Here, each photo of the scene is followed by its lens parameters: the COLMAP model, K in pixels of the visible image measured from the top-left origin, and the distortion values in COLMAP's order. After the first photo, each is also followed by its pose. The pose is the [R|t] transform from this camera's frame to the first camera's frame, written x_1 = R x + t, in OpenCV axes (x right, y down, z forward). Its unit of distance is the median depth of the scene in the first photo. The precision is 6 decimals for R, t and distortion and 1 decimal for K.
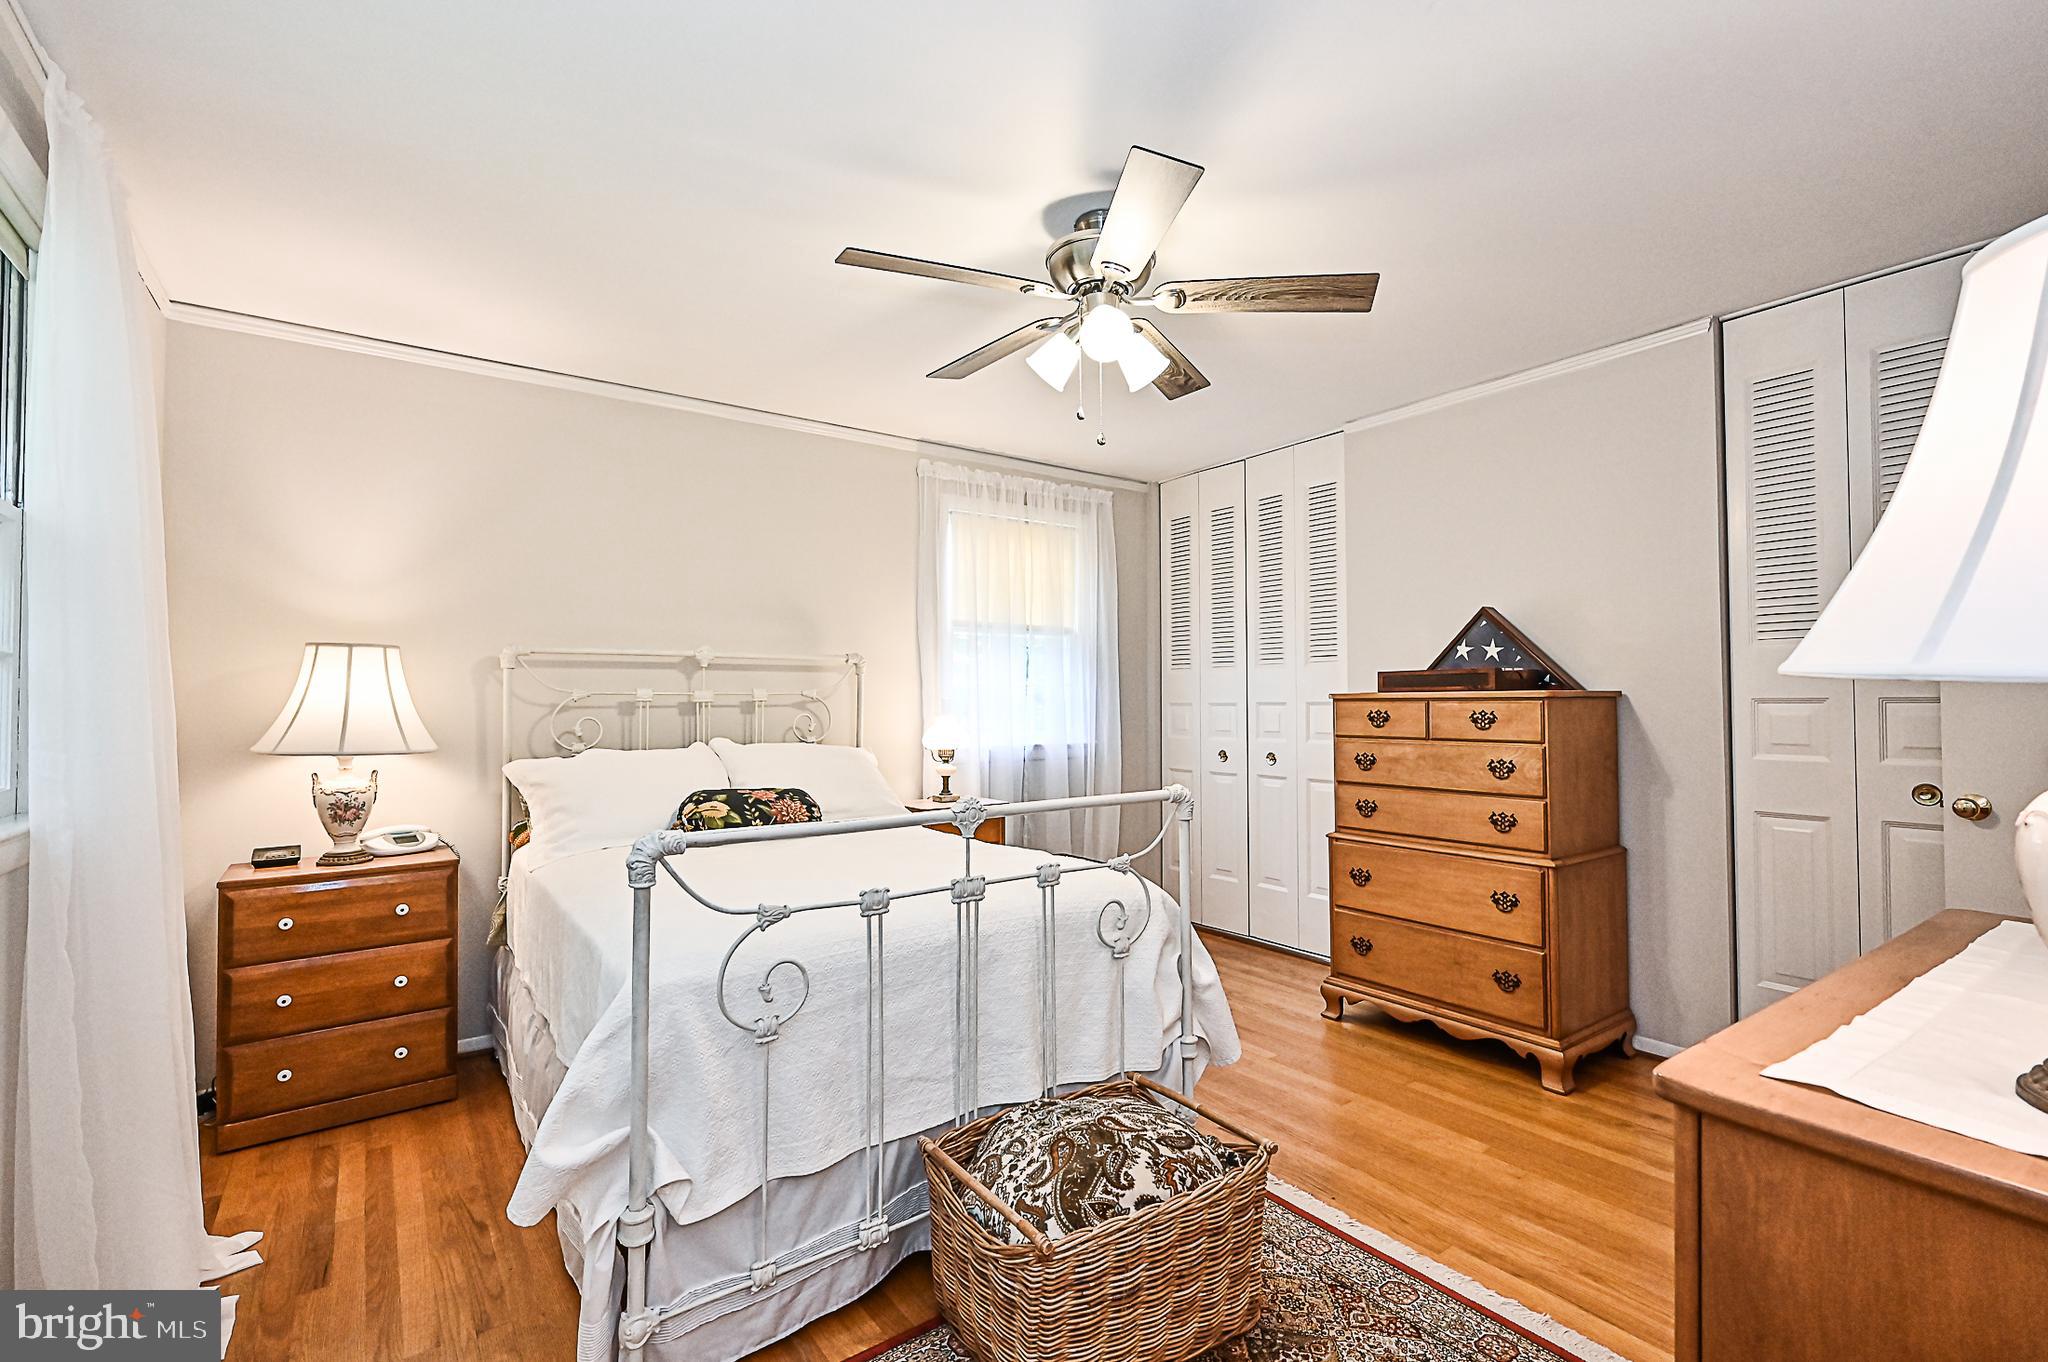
lens RADIAL K [[896.6, 0, 1024.0], [0, 896.6, 681.0], [0, 0, 1]] dist [-0.000212, 0.000038]
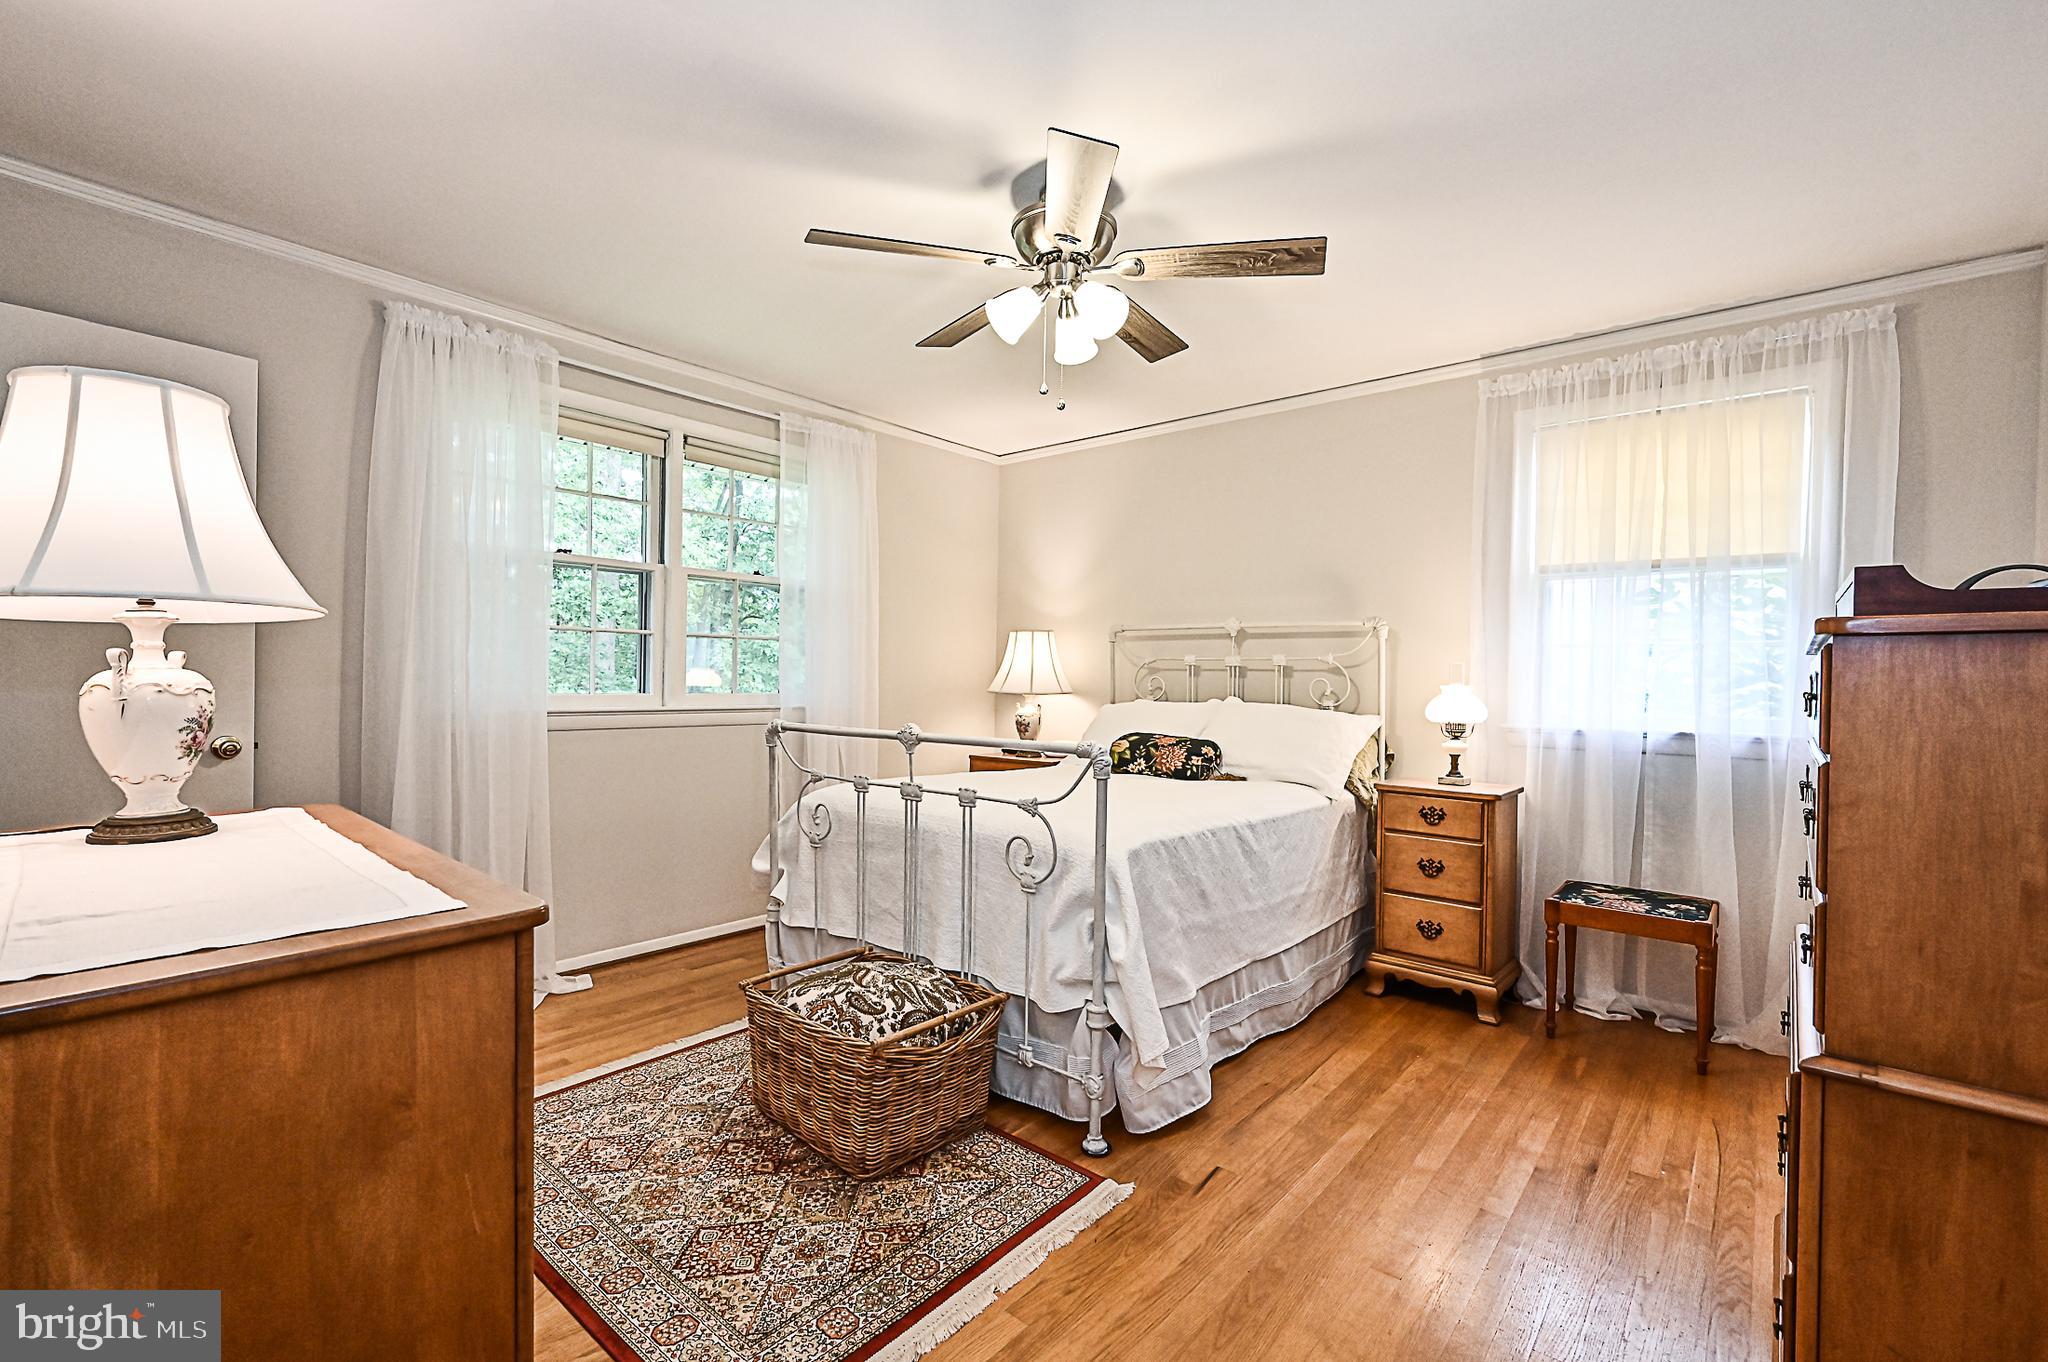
lens RADIAL K [[867.2, 0, 1024.0], [0, 867.2, 681.0], [0, 0, 1]] dist [0.001635, 0.000243]
pose [[0.252851, 0.014335, -0.967399, 0.732501], [0.005896, 0.999849, 0.016357, 0.024597], [0.967487, -0.009840, 0.252728, 0.483794]]
